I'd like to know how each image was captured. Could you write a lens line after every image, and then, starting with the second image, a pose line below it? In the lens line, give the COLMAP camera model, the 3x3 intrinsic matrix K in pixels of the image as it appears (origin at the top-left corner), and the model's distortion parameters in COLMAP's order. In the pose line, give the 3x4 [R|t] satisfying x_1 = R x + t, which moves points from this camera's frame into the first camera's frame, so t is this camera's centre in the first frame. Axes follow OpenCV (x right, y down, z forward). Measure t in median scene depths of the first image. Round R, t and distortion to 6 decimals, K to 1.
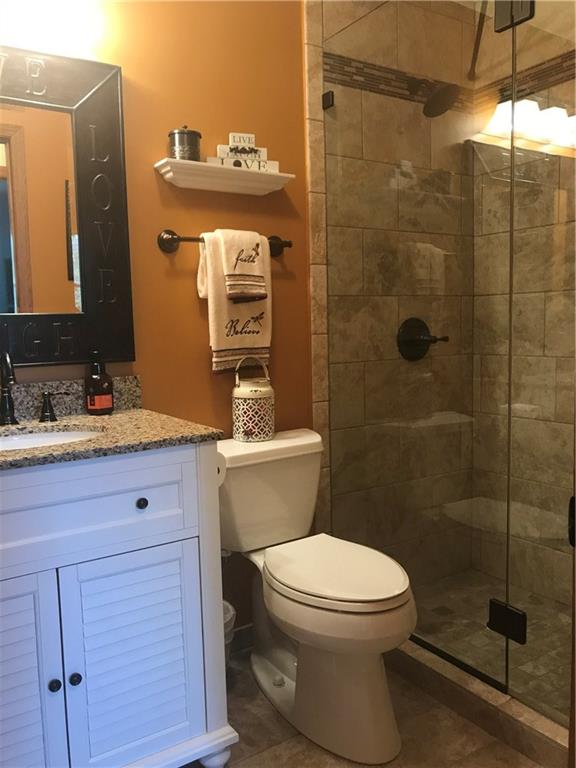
lens RADIAL K [[646.2, 0, 290.3], [0, 646.2, 381.9], [0, 0, 1]] dist [0.023952, -0.016311]
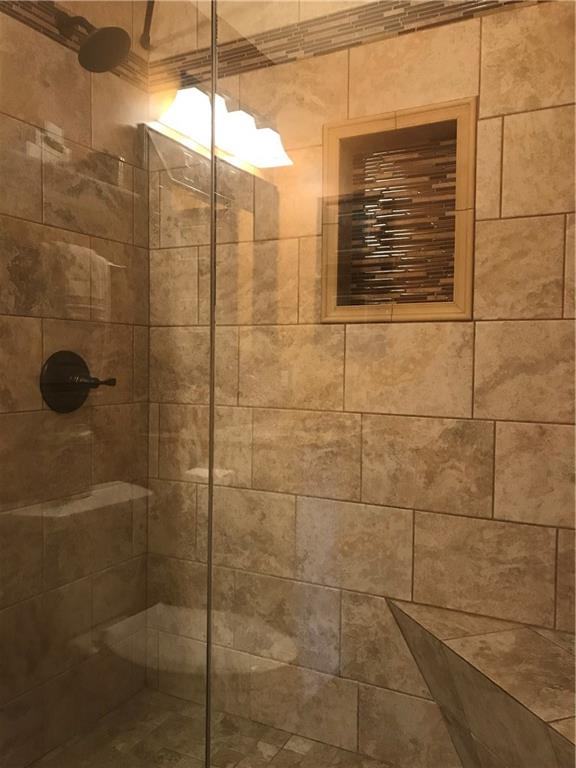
lens RADIAL K [[646.2, 0, 290.0], [0, 646.2, 382.3], [0, 0, 1]] dist [0.023952, -0.016311]
pose [[0.878588, 0.016094, 0.477310, 0.070467], [0.013234, 0.998228, -0.058018, -0.021660], [-0.477398, 0.057291, 0.876818, 0.274871]]
